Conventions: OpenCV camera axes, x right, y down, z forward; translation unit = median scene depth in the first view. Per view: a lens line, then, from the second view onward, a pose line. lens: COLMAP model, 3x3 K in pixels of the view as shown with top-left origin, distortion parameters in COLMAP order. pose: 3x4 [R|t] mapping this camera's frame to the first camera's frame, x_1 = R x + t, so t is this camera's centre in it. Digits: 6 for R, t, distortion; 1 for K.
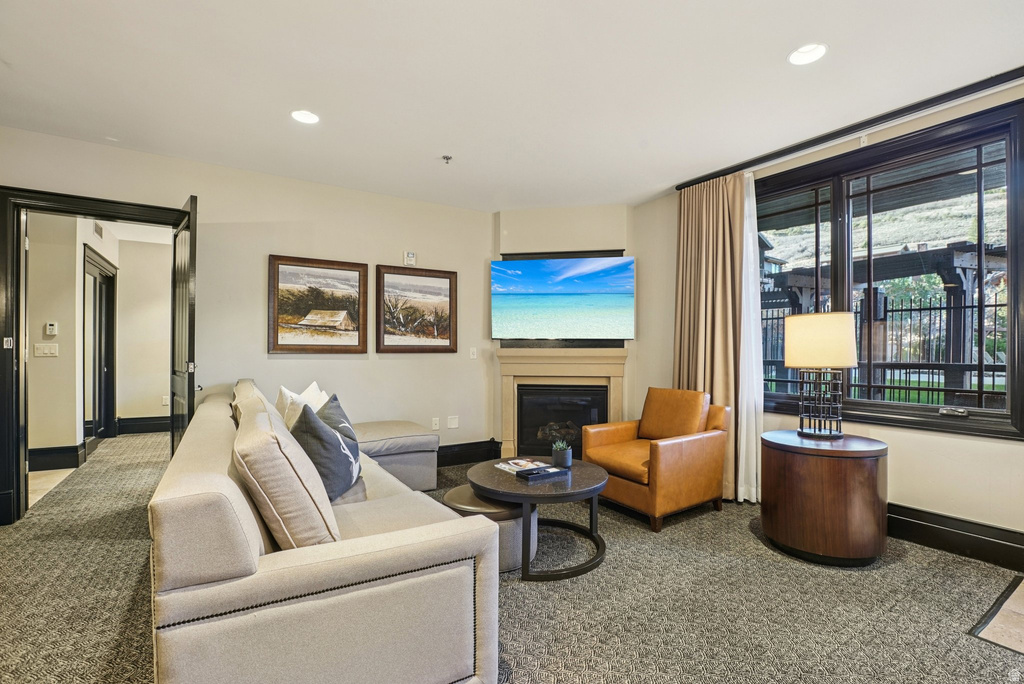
lens RADIAL K [[472.4, 0, 514.4], [0, 472.4, 344.5], [0, 0, 1]] dist [-0.053026, 0.029048]
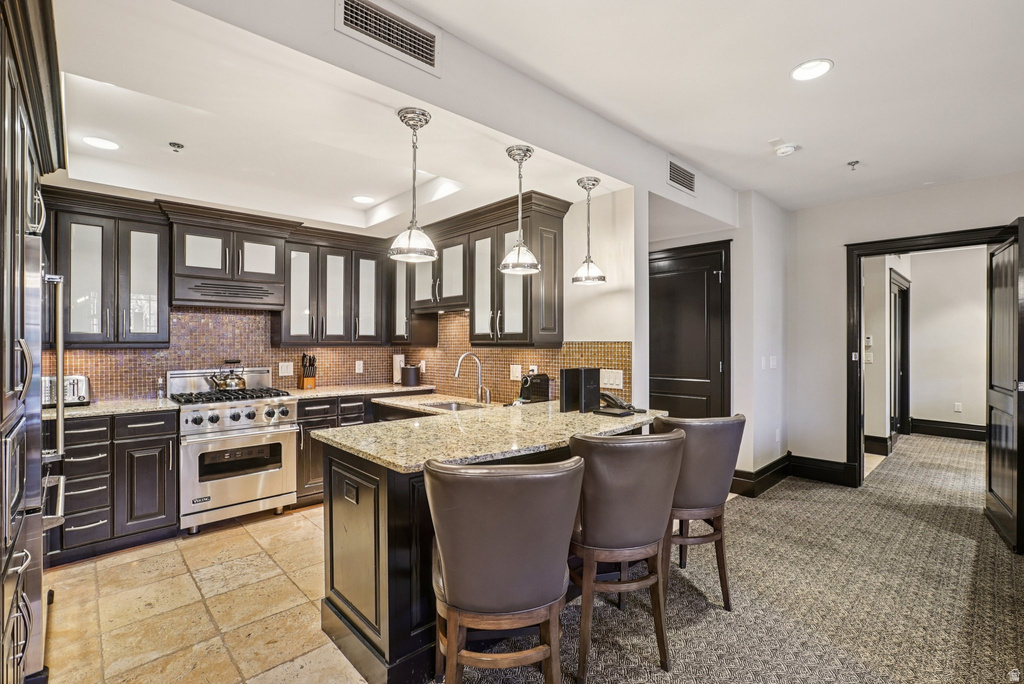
lens RADIAL K [[466.5, 0, 515.0], [0, 466.5, 340.2], [0, 0, 1]] dist [-0.043530, 0.011782]
pose [[0.183020, -0.008606, -0.983072, 0.045085], [0.009074, 0.999934, -0.007064, -0.037247], [0.983067, -0.007628, 0.183086, -0.181818]]
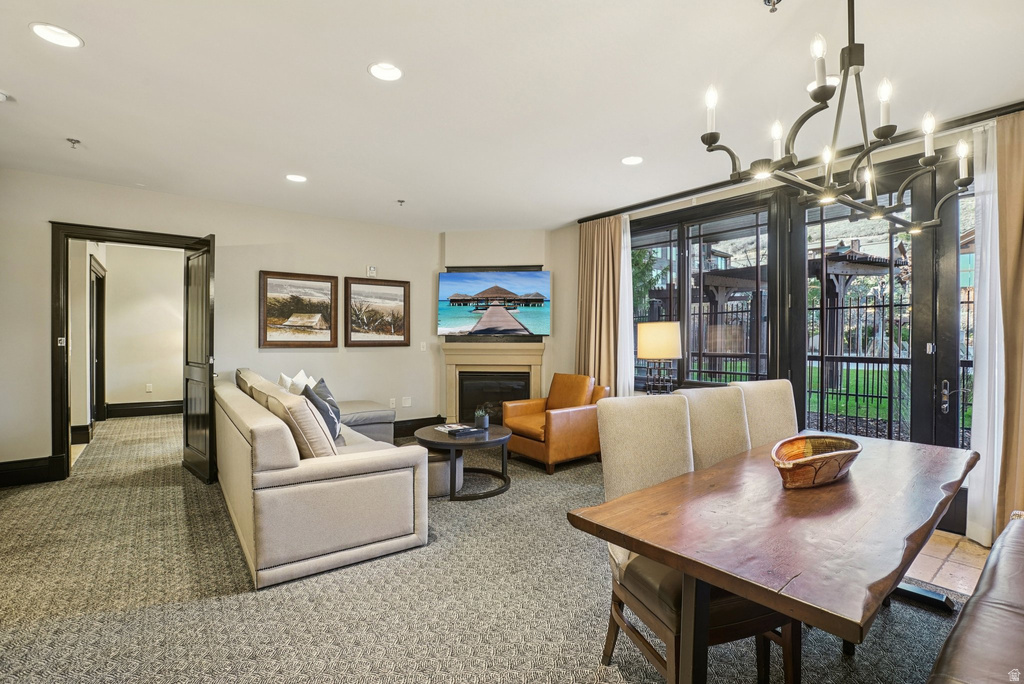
lens RADIAL K [[476.2, 0, 513.2], [0, 476.2, 335.1], [0, 0, 1]] dist [-0.047806, 0.017922]
pose [[0.996676, 0.000996, 0.081456, 0.053586], [-0.001462, 0.999983, 0.005663, -0.022145], [-0.081449, -0.005763, 0.996661, -0.305915]]
